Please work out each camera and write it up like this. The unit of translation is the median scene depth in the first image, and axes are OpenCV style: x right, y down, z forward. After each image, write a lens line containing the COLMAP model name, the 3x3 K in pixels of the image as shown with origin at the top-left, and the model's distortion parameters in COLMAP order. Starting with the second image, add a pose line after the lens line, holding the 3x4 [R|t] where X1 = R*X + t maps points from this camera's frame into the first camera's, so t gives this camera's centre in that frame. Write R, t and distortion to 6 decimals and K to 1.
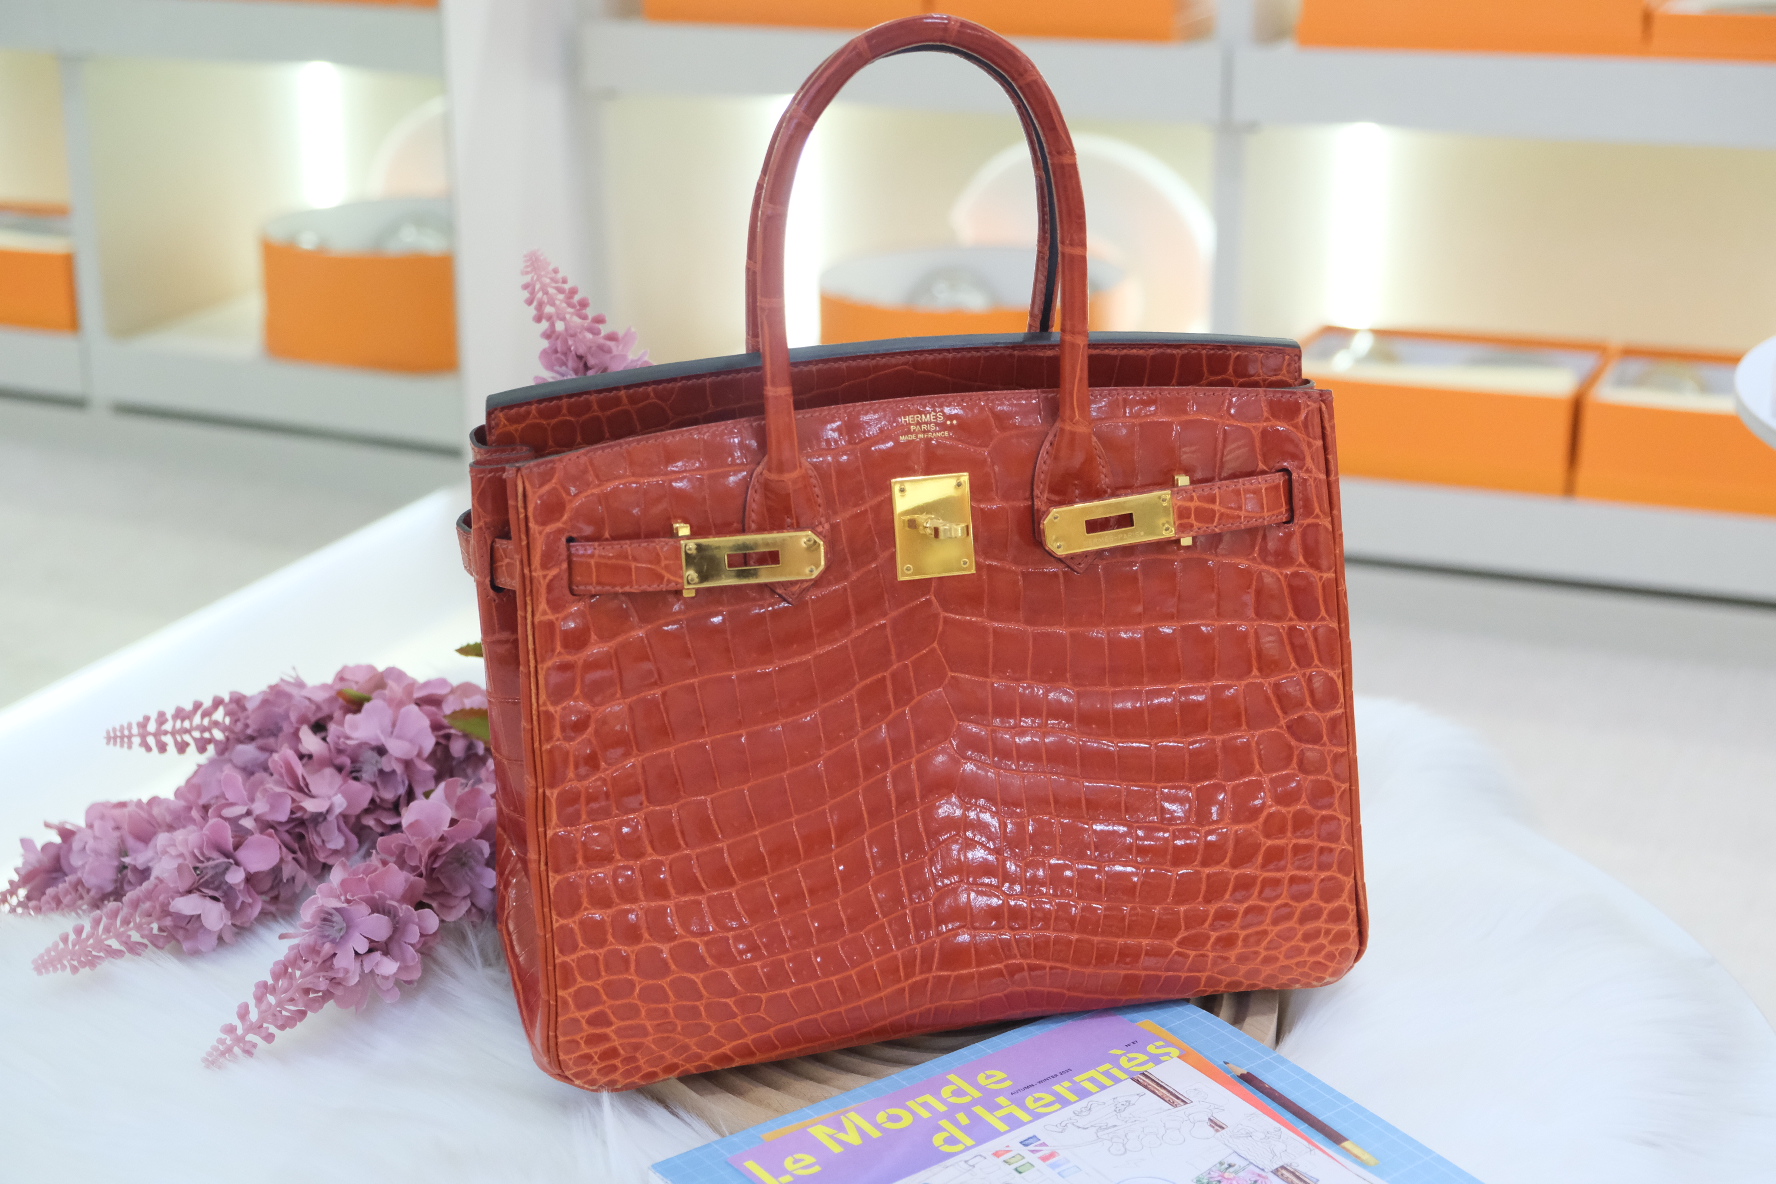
lens RADIAL K [[2517.4, 0, 884.4], [0, 2517.4, 589.7], [0, 0, 1]] dist [-0.033081, 0.000000]
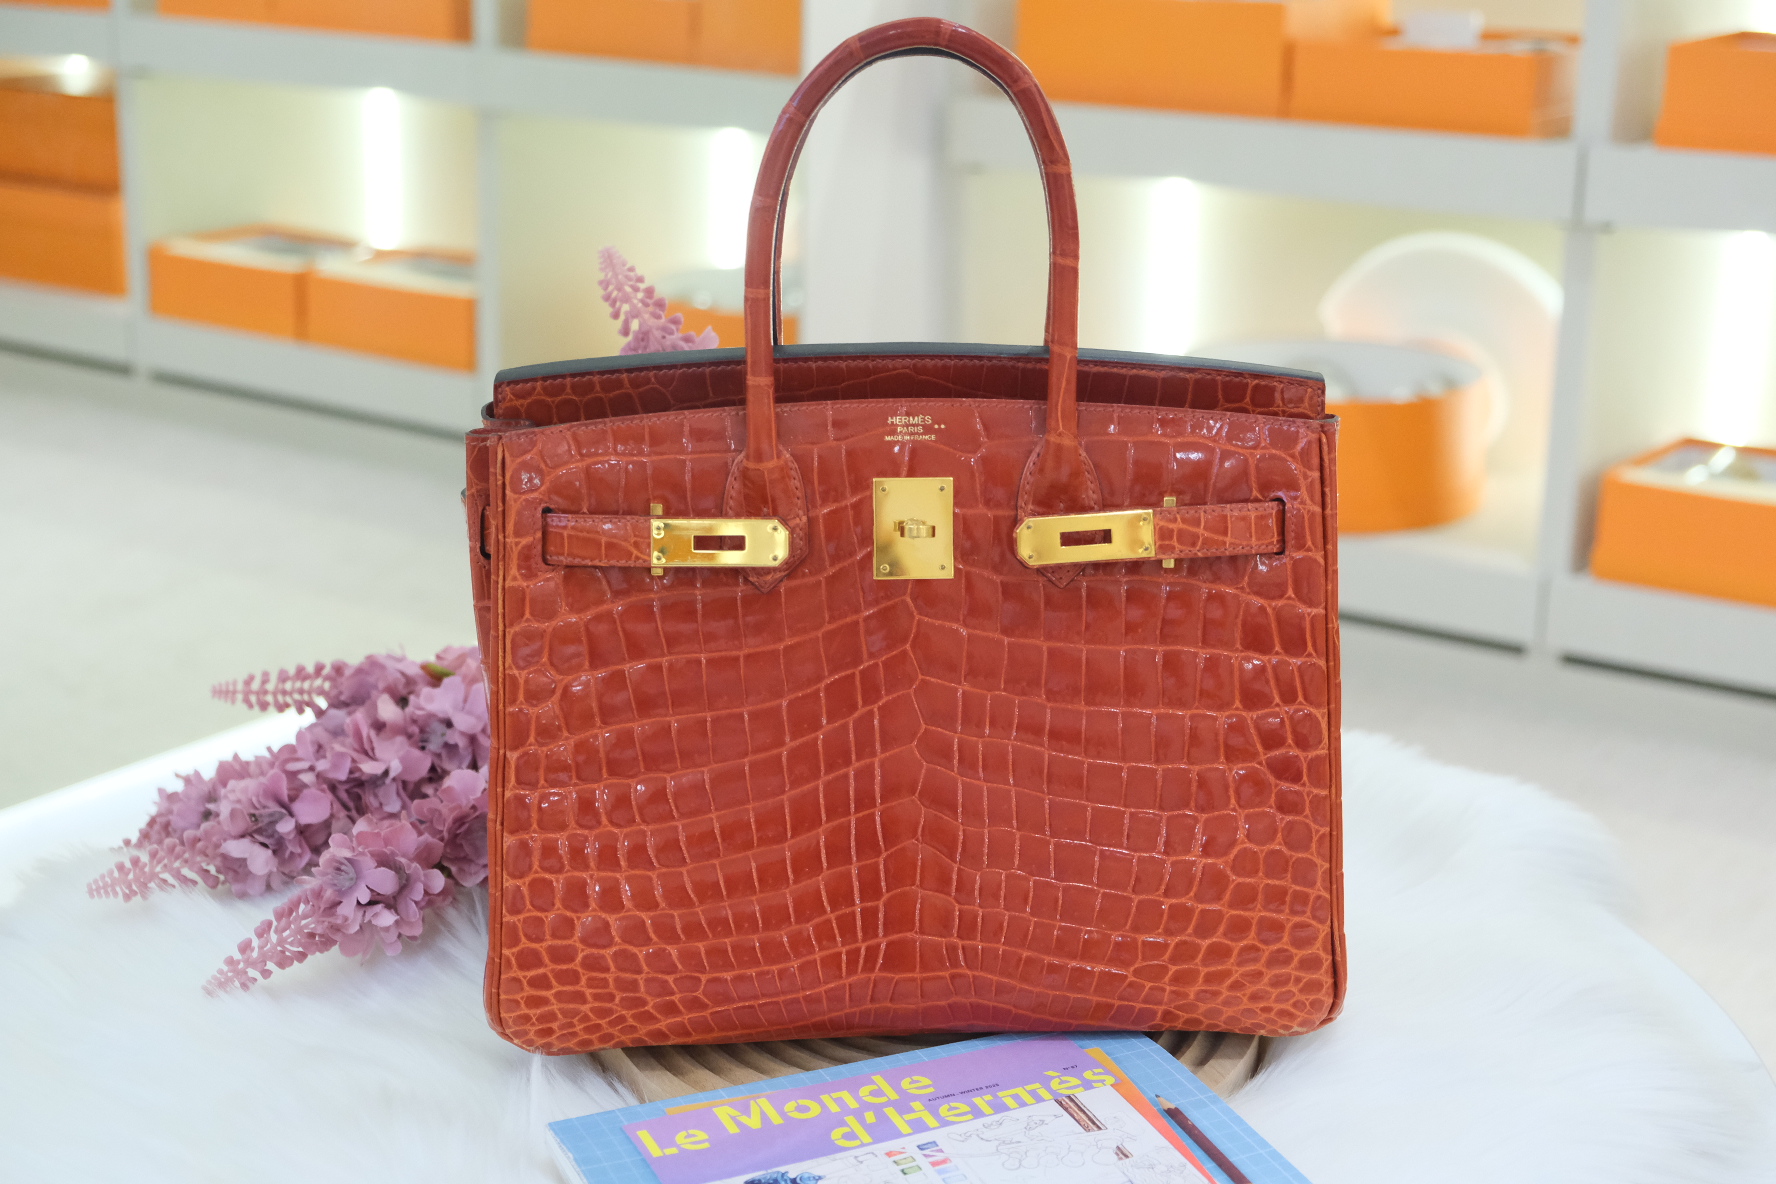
lens RADIAL K [[2517.4, 0, 897.1], [0, 2517.4, 585.7], [0, 0, 1]] dist [-0.033081, 0.000000]
pose [[0.980340, 0.077115, -0.181622, 0.195843], [-0.084730, 0.995805, -0.034534, 0.032605], [0.178197, 0.049244, 0.982762, 0.012779]]
